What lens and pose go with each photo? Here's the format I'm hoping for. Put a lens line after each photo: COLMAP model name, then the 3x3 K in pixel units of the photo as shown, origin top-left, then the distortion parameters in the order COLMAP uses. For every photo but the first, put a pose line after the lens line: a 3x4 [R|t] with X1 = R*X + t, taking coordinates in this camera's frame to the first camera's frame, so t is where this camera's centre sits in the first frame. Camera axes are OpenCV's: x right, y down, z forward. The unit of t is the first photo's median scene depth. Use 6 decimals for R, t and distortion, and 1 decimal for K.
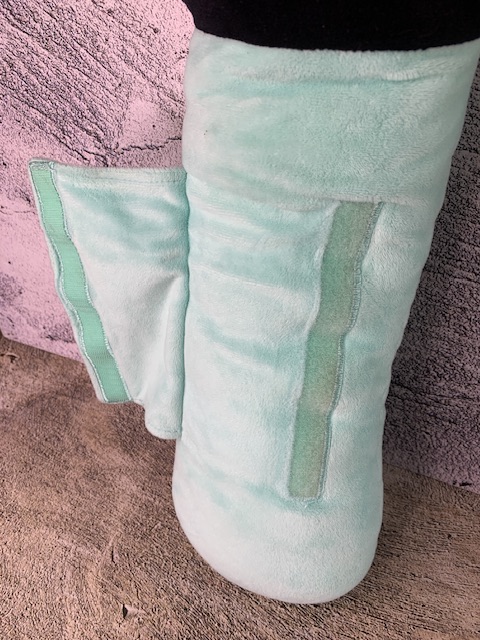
lens RADIAL K [[504.0, 0, 240.0], [0, 504.0, 320.0], [0, 0, 1]] dist [-0.003782, 0.003622]
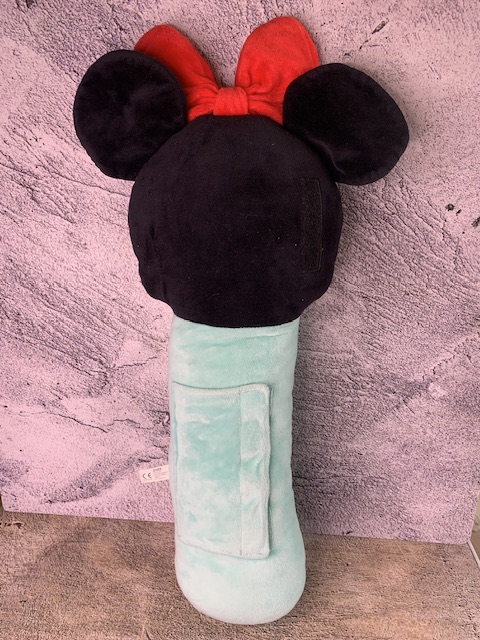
lens RADIAL K [[503.9, 0, 244.7], [0, 503.9, 320.1], [0, 0, 1]] dist [-0.004778, -0.002950]
pose [[0.947821, -0.116050, 0.296930, -0.313780], [0.191904, 0.951434, -0.240722, -0.003860], [-0.254574, 0.285143, 0.924059, -0.700683]]
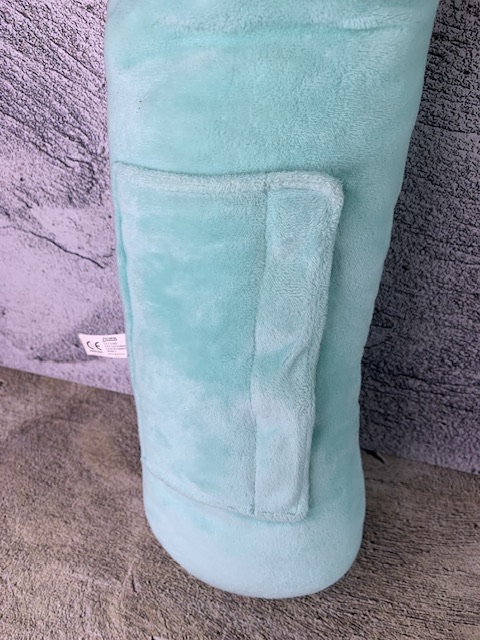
lens RADIAL K [[503.9, 0, 244.7], [0, 503.9, 320.1], [0, 0, 1]] dist [-0.004778, -0.002950]
pose [[0.994651, -0.079594, 0.065836, -0.068534], [0.079902, 0.996801, -0.002055, -0.006354], [-0.065462, 0.007304, 0.997828, 0.045415]]
